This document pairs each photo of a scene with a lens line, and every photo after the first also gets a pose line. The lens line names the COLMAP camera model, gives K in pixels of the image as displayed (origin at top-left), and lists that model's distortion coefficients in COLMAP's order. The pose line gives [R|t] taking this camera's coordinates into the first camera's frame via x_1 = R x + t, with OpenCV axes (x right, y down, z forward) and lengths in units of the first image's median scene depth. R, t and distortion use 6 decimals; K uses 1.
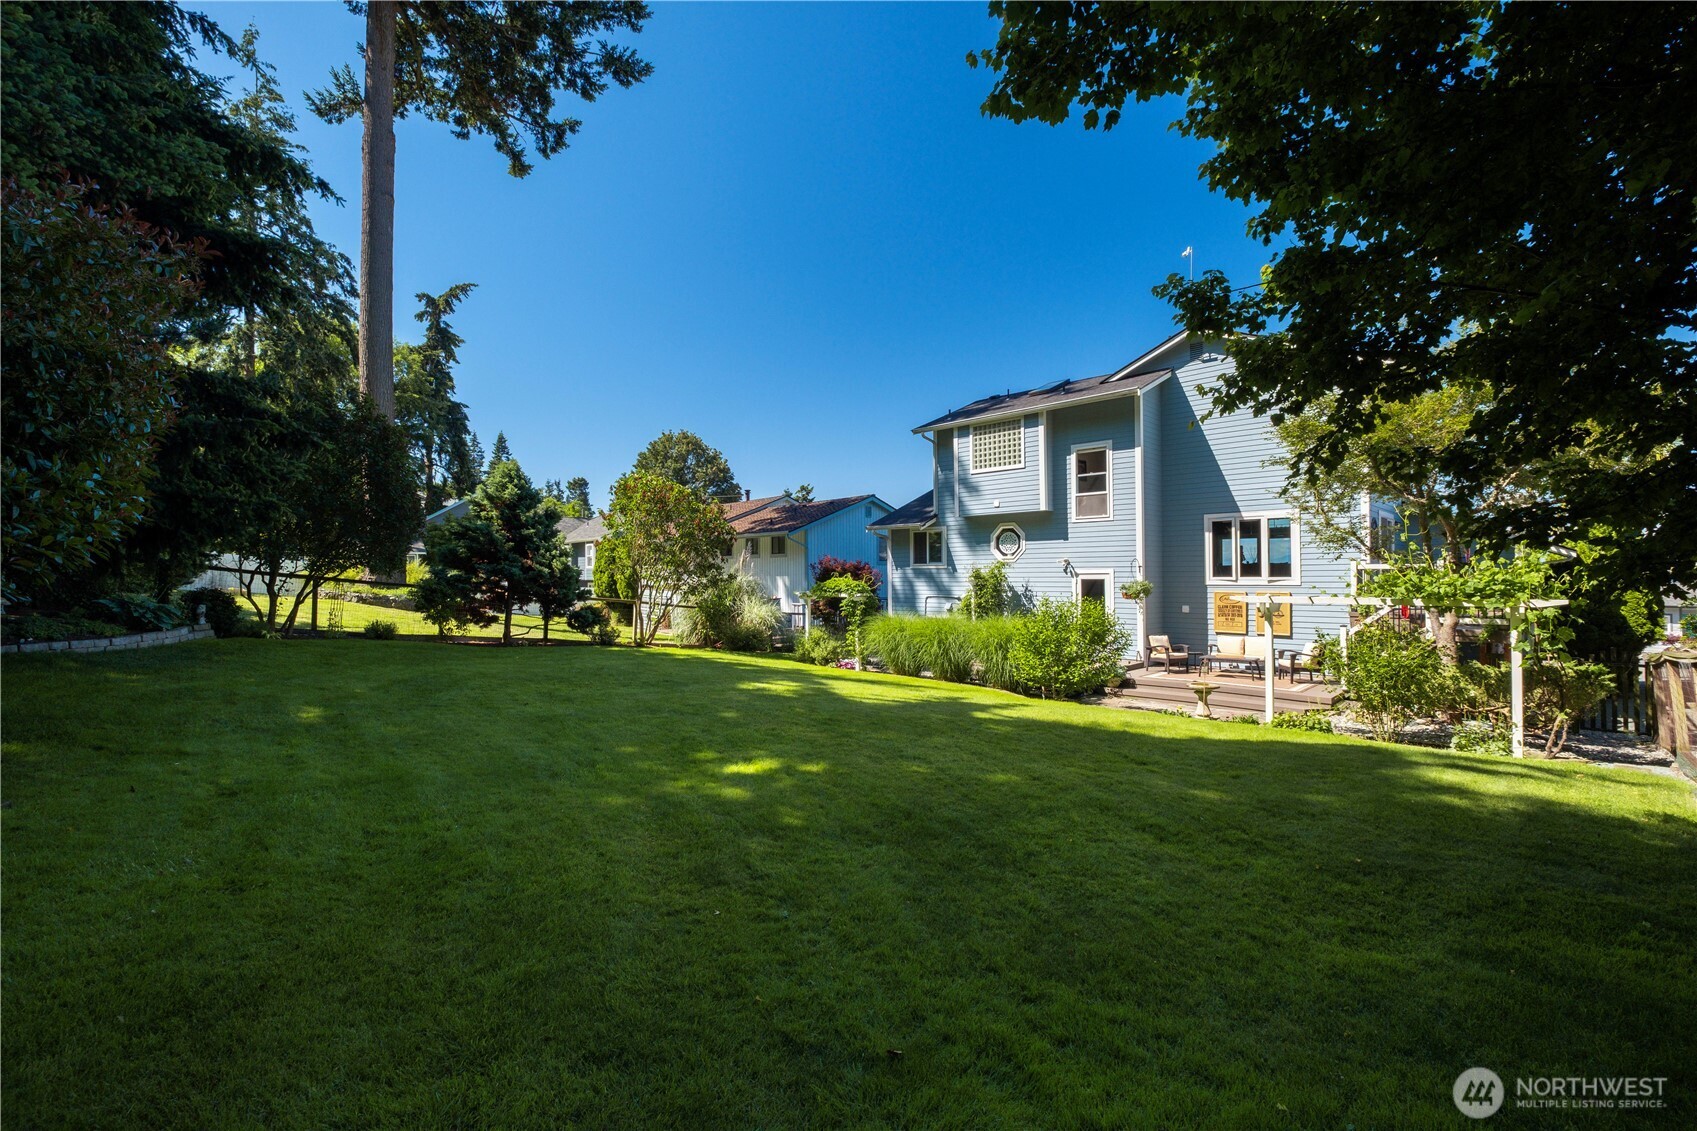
lens RADIAL K [[717.4, 0, 853.3], [0, 717.4, 564.8], [0, 0, 1]] dist [0.003336, -0.000529]
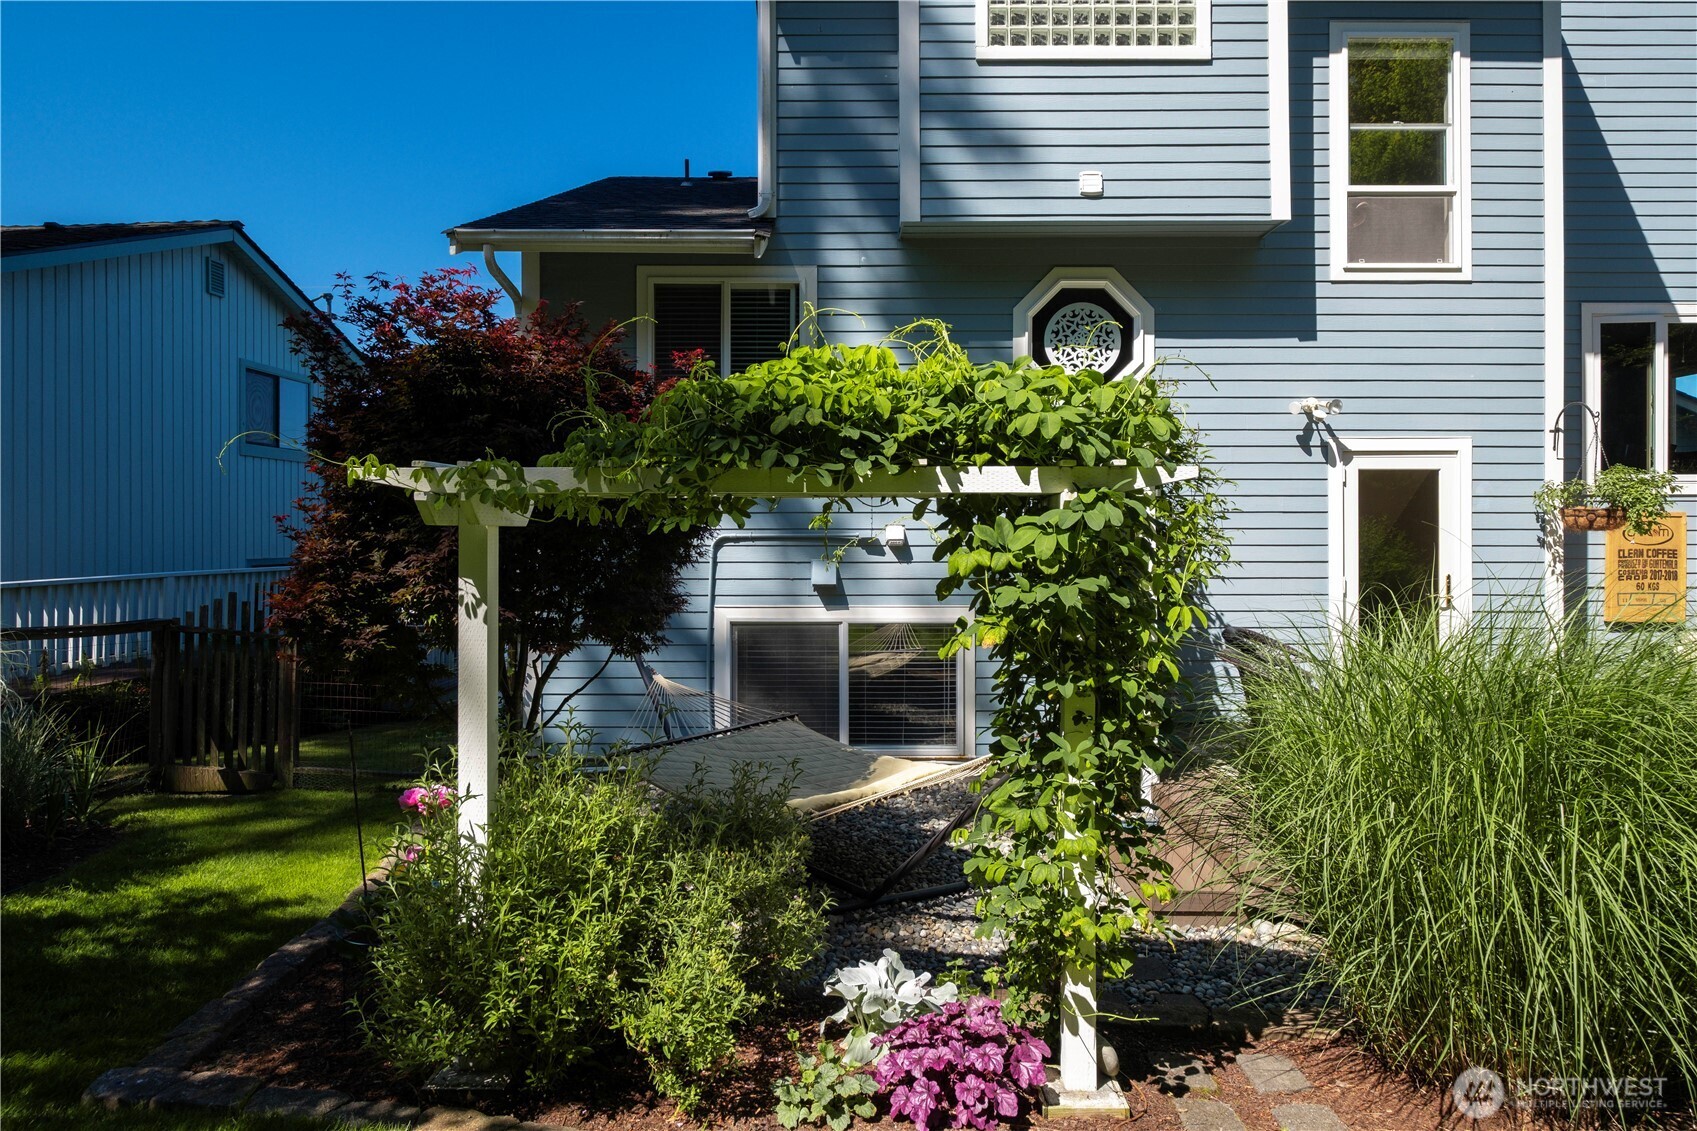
lens RADIAL K [[1019.1, 0, 842.2], [0, 1019.1, 536.1], [0, 0, 1]] dist [0.000270, -0.000756]
pose [[0.729092, 0.003654, 0.684406, -0.129650], [-0.013969, 0.999857, 0.009544, 0.044999], [-0.684273, -0.016519, 0.729039, 0.801696]]
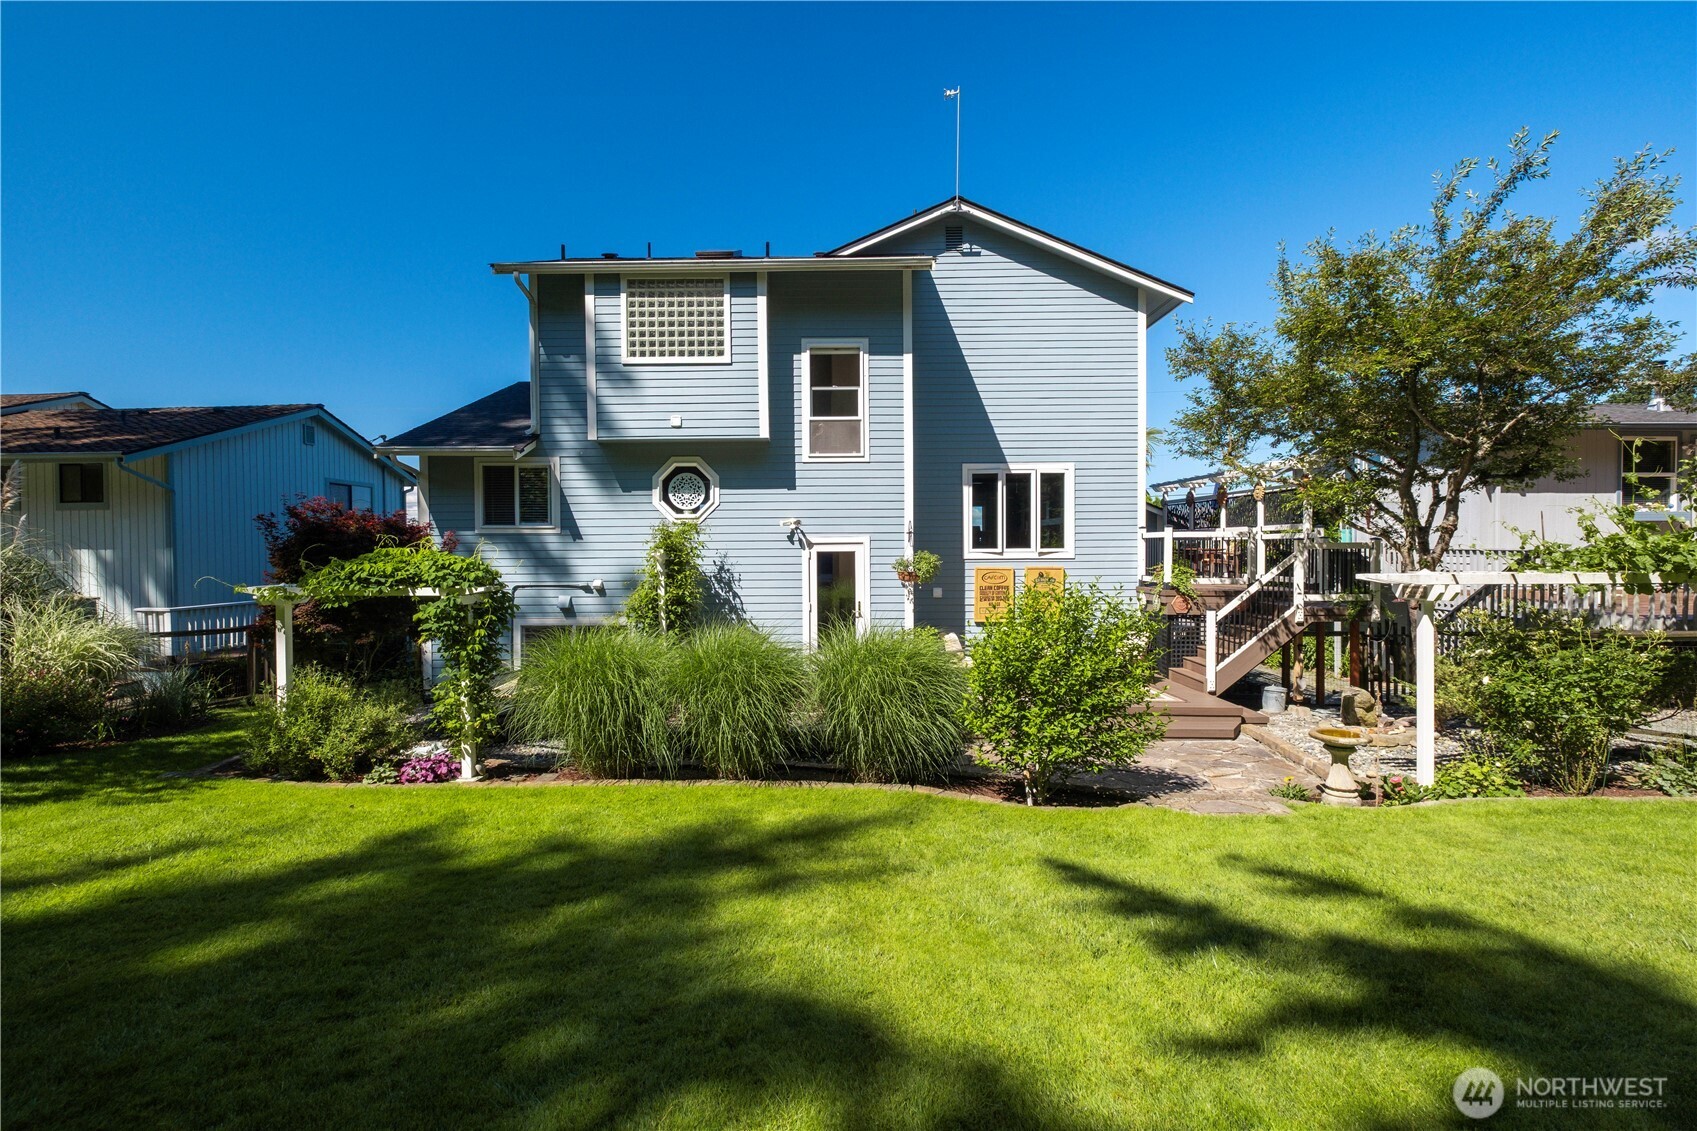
lens RADIAL K [[717.4, 0, 822.6], [0, 717.4, 561.4], [0, 0, 1]] dist [0.003336, -0.000529]
pose [[0.732931, -0.008873, 0.680245, -0.107939], [-0.008293, 0.999724, 0.021976, 0.013999], [-0.680252, -0.021748, 0.732655, 0.508053]]
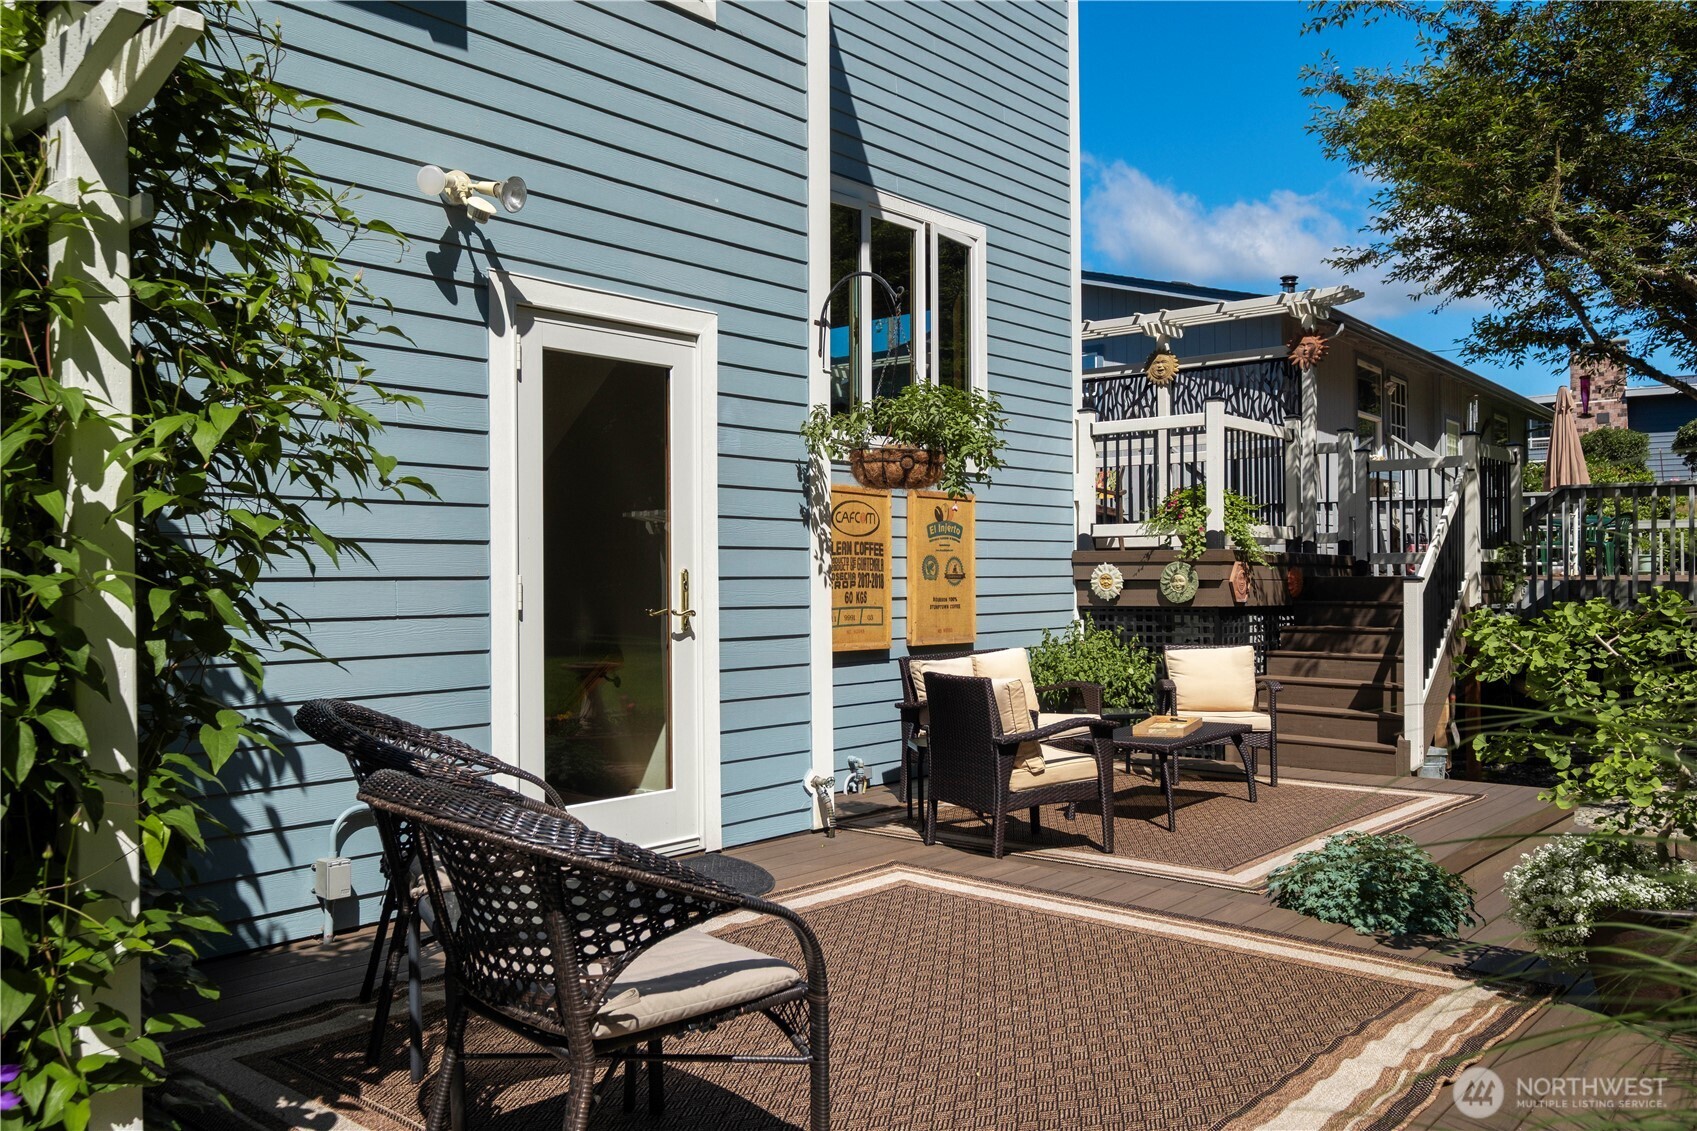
lens RADIAL K [[1331.5, 0, 840.0], [0, 1331.5, 569.5], [0, 0, 1]] dist [-0.012273, 0.000707]
pose [[-0.046519, 0.010332, 0.998864, 0.049399], [-0.010430, 0.999887, -0.010829, 0.063374], [-0.998863, -0.010922, -0.046406, 0.914535]]
